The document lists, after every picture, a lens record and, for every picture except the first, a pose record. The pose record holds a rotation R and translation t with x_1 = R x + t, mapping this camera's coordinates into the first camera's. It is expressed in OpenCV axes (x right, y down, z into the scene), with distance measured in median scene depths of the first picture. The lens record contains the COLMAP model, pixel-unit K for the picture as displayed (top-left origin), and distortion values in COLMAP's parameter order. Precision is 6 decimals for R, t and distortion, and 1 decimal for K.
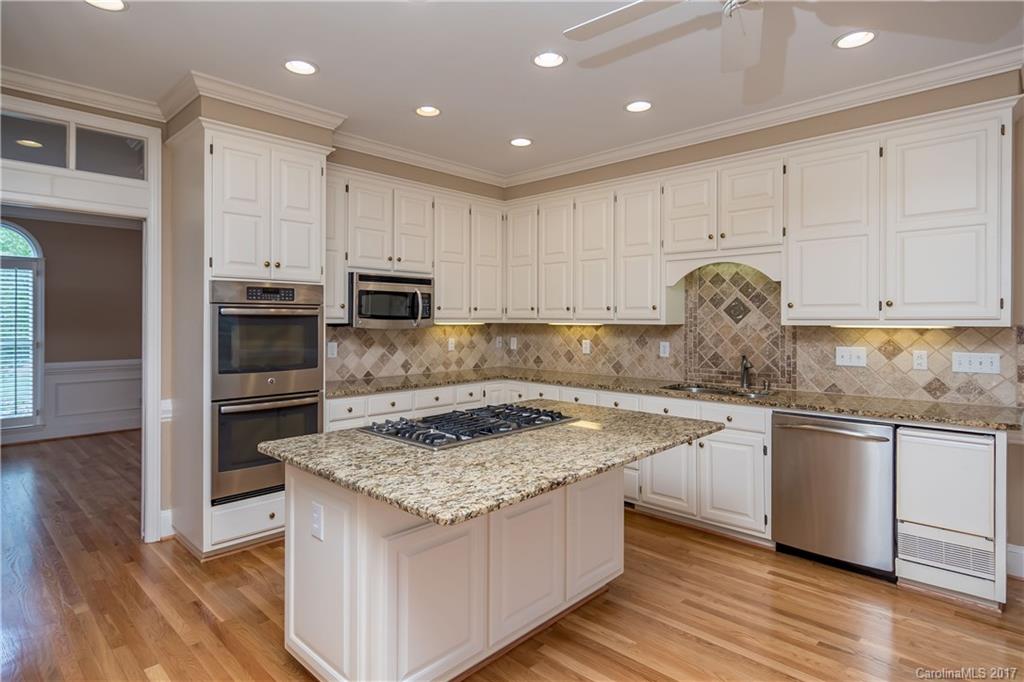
lens RADIAL K [[555.0, 0, 511.8], [0, 555.0, 320.6], [0, 0, 1]] dist [0.000653, 0.000321]
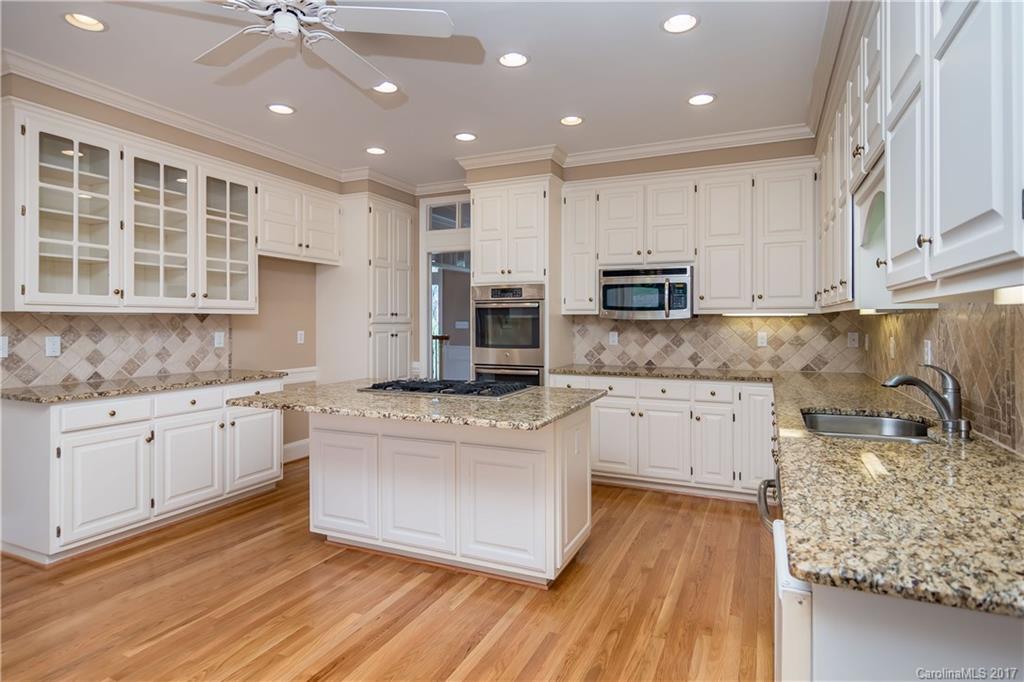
lens RADIAL K [[550.0, 0, 512.0], [0, 550.0, 341.0], [0, 0, 1]] dist [-0.000825, 0.000052]
pose [[0.323615, 0.031239, -0.945673, 0.691657], [-0.001252, 0.999468, 0.032588, 0.022041], [0.946188, -0.009362, 0.323482, 0.436678]]
